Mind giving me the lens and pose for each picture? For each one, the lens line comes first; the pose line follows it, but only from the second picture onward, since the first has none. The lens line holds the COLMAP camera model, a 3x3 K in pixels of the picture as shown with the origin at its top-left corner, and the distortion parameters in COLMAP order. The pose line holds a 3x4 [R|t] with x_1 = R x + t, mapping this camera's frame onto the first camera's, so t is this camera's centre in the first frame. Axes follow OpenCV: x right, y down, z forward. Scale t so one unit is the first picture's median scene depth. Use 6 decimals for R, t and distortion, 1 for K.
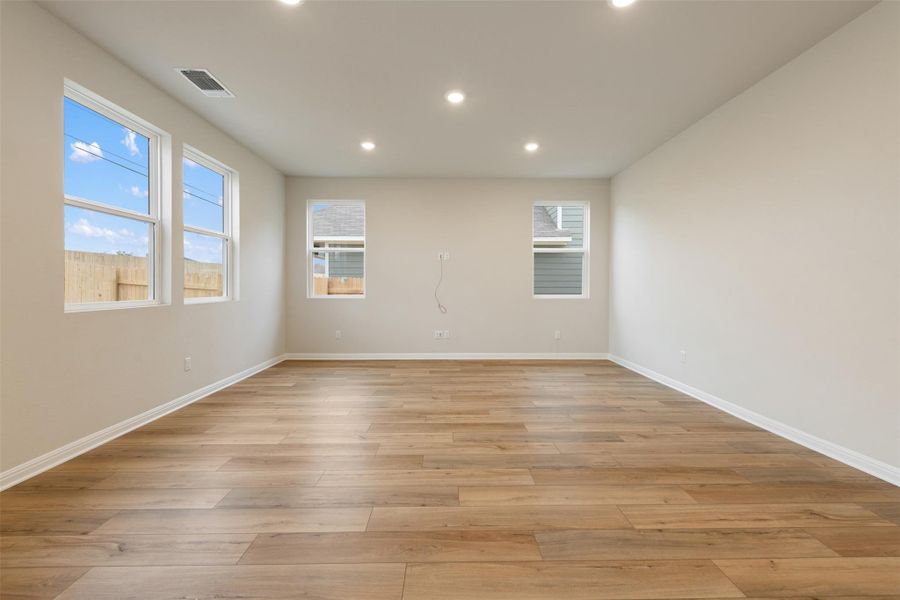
lens RADIAL K [[353.9, 0, 451.9], [0, 353.9, 288.9], [0, 0, 1]] dist [0.017089, -0.006961]
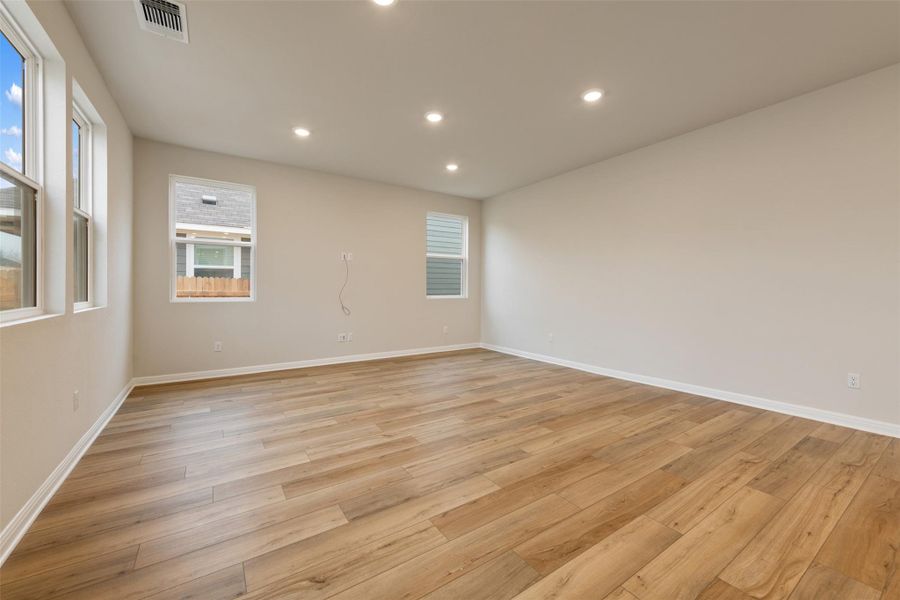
lens RADIAL K [[353.9, 0, 451.9], [0, 353.9, 288.9], [0, 0, 1]] dist [0.017089, -0.006961]
pose [[0.841474, 0.001088, 0.540296, -0.552968], [0.000928, 0.999994, -0.003459, 0.000001], [-0.540297, 0.003412, 0.841468, 0.033629]]
